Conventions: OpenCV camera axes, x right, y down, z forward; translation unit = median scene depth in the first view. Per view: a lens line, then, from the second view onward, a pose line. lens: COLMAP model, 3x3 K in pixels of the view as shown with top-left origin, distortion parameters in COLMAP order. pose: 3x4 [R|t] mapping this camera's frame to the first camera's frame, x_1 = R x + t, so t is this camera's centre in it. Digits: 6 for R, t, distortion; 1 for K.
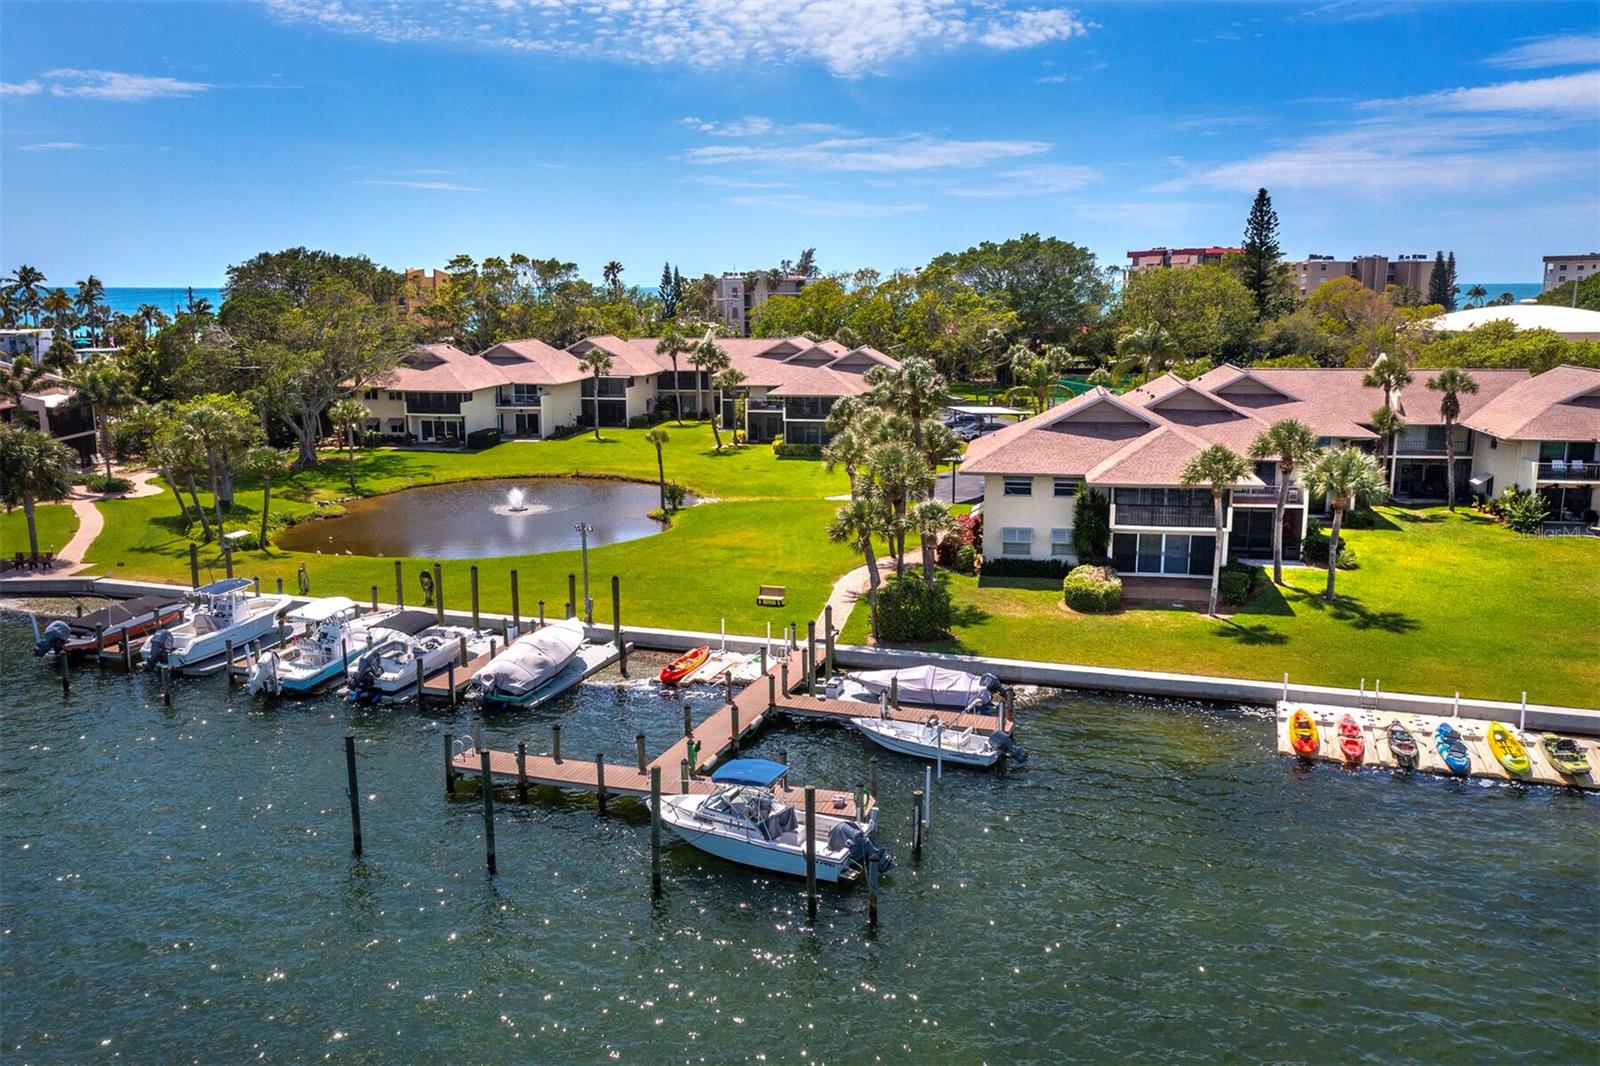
lens RADIAL K [[1313.8, 0, 800.0], [0, 1313.8, 533.0], [0, 0, 1]] dist [-0.014264, 0.064286]
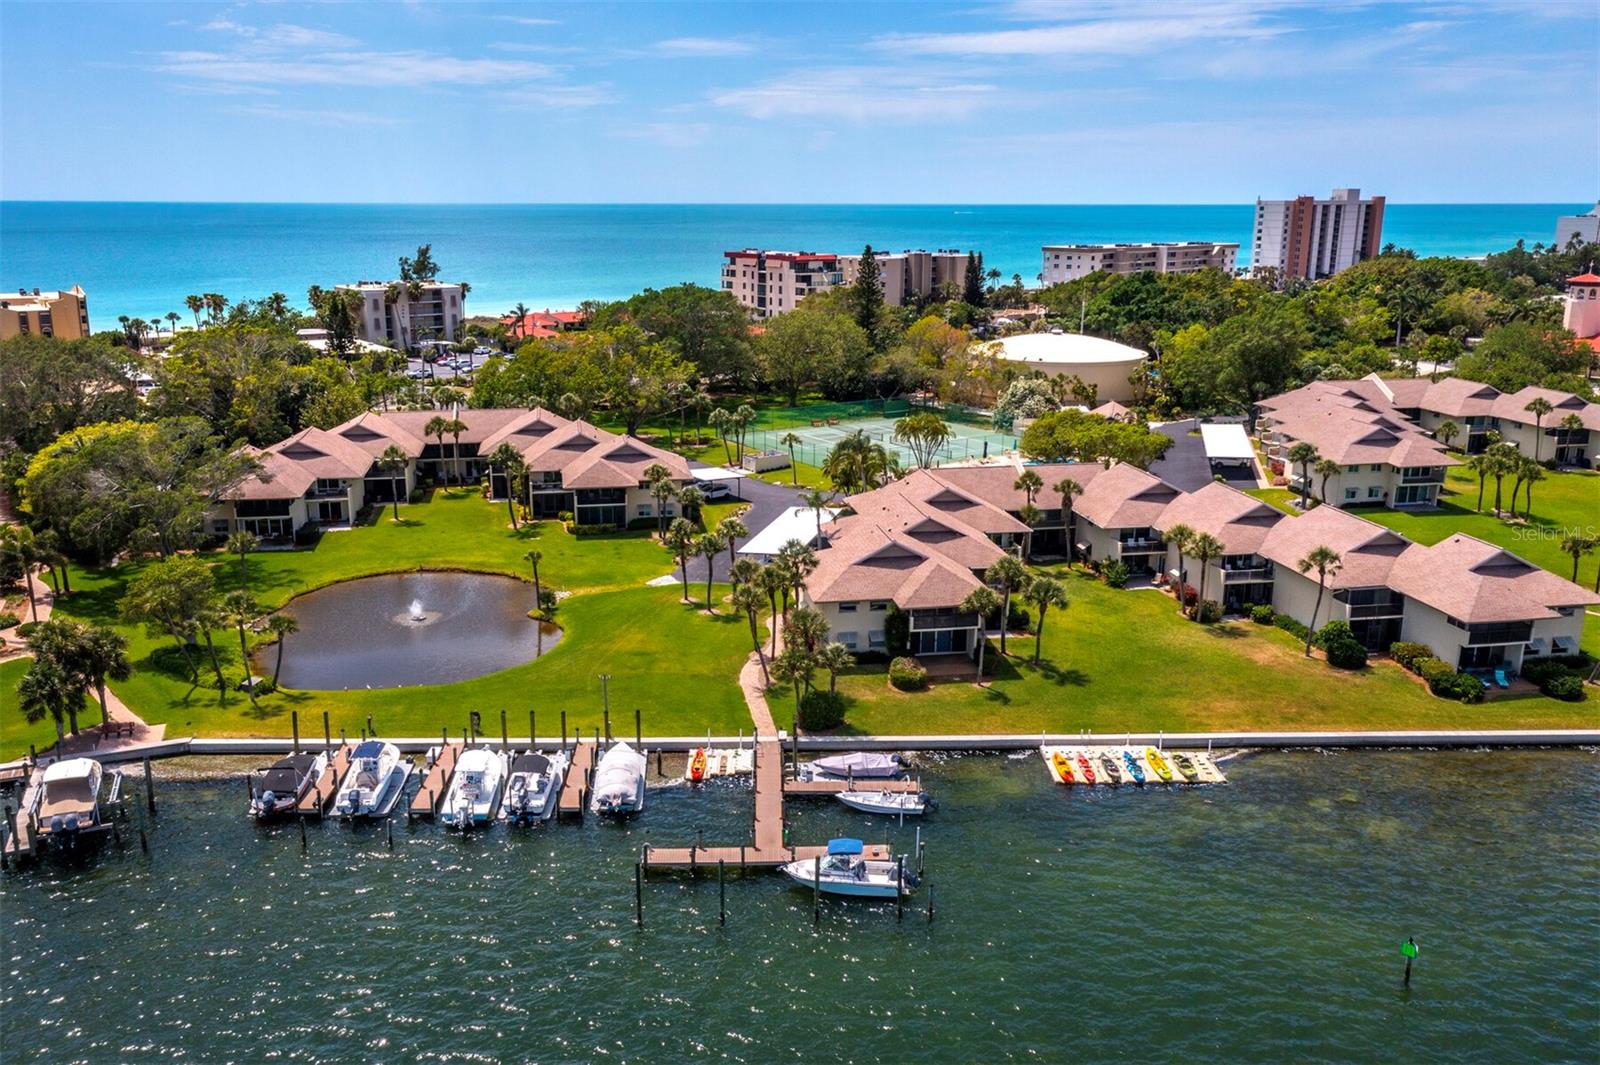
lens RADIAL K [[1313.8, 0, 800.0], [0, 1313.8, 532.5], [0, 0, 1]] dist [-0.014264, 0.064286]
pose [[0.939230, -0.076599, 0.334634, -0.437563], [0.056219, 0.995949, 0.070184, -0.257104], [-0.338654, -0.047106, 0.939731, -0.472904]]
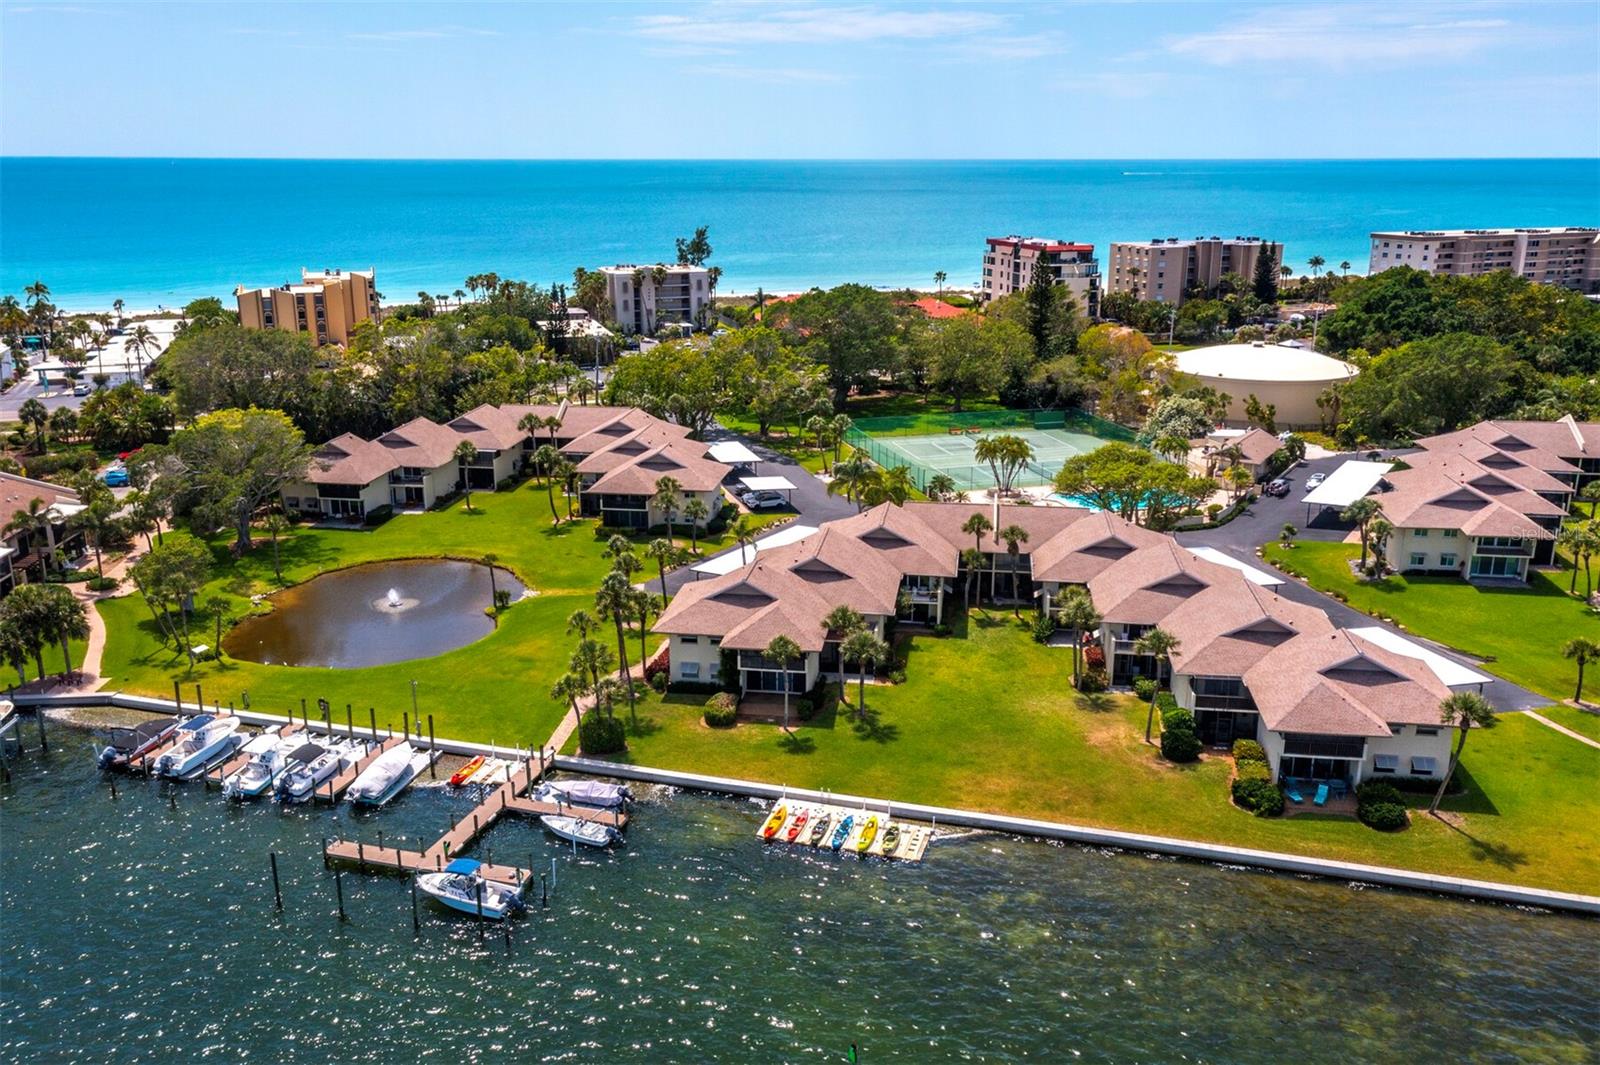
lens RADIAL K [[1338.7, 0, 800.0], [0, 1338.7, 532.5], [0, 0, 1]] dist [0.007748, 0.018760]
pose [[0.999414, -0.002445, 0.034147, 0.271597], [-0.000567, 0.996127, 0.087921, -0.343391], [-0.034230, -0.087889, 0.995542, -0.712482]]
